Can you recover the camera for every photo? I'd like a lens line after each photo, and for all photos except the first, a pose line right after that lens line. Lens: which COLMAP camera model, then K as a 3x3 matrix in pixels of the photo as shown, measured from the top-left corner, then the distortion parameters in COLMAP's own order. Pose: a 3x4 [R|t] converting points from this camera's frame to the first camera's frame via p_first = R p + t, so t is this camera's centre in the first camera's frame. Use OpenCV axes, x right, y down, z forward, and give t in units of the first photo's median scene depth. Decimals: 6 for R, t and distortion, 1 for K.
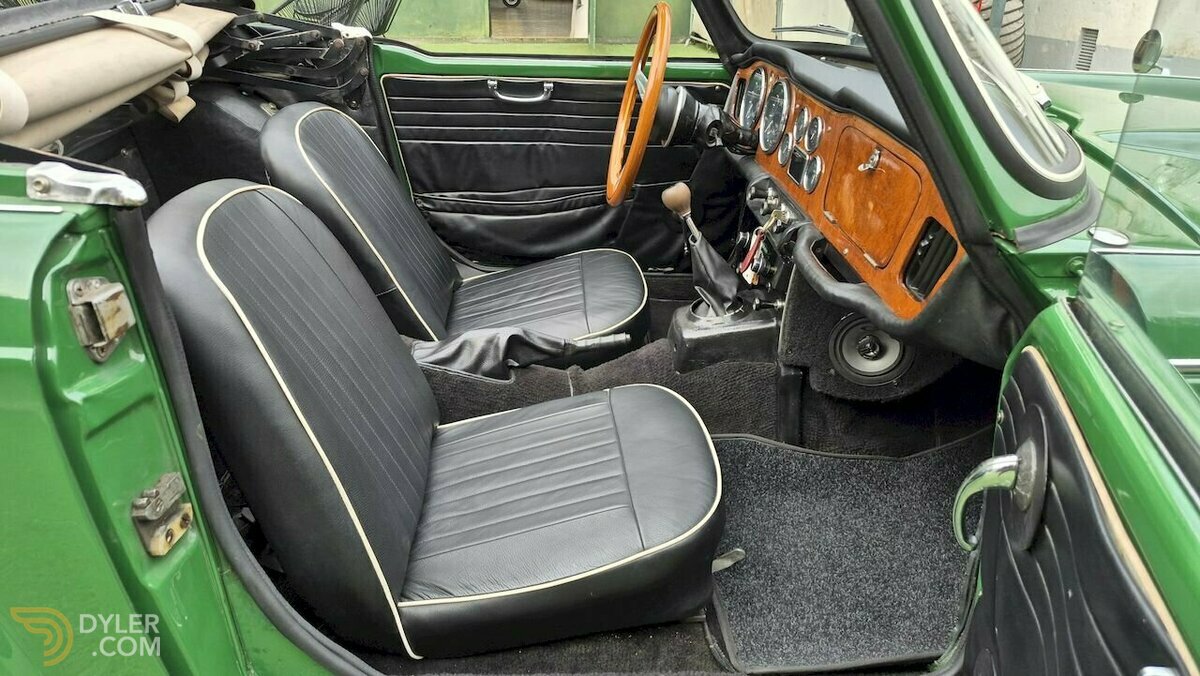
lens RADIAL K [[821.3, 0, 625.1], [0, 821.3, 347.1], [0, 0, 1]] dist [0.075620, -0.091551]
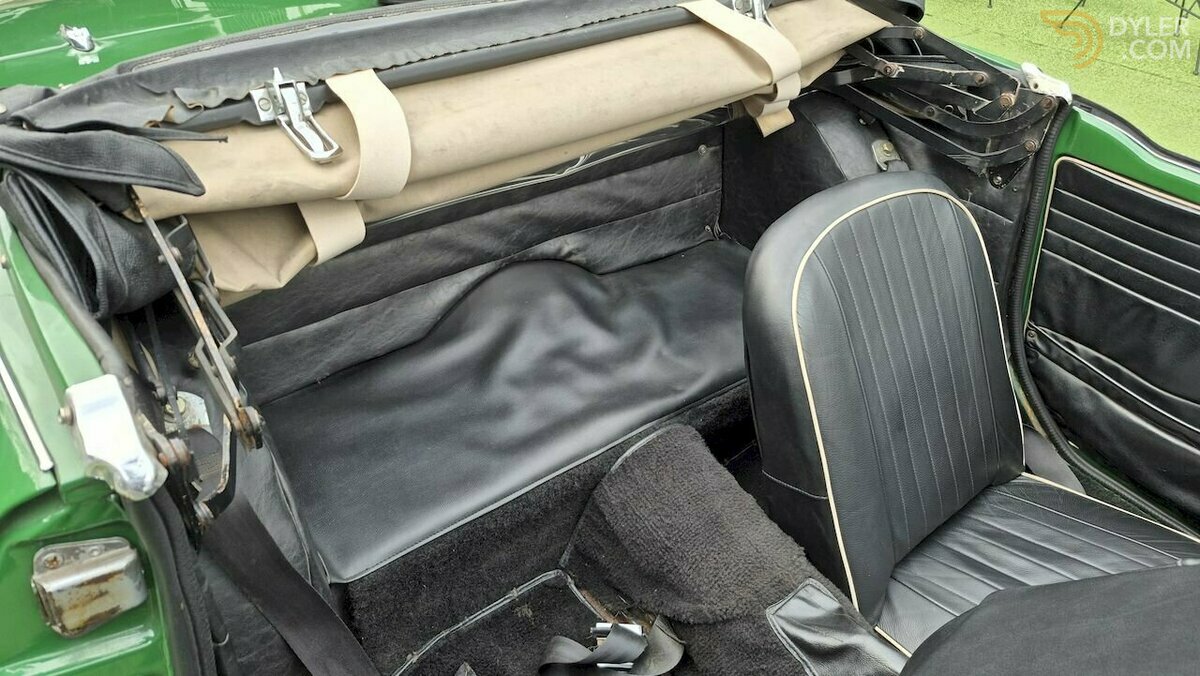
lens RADIAL K [[821.3, 0, 625.1], [0, 821.3, 347.1], [0, 0, 1]] dist [0.075620, -0.091551]
pose [[0.569197, 0.513642, -0.642017, -0.003779], [-0.408889, 0.854283, 0.320953, -0.271637], [0.713319, 0.079828, 0.696278, 0.341922]]
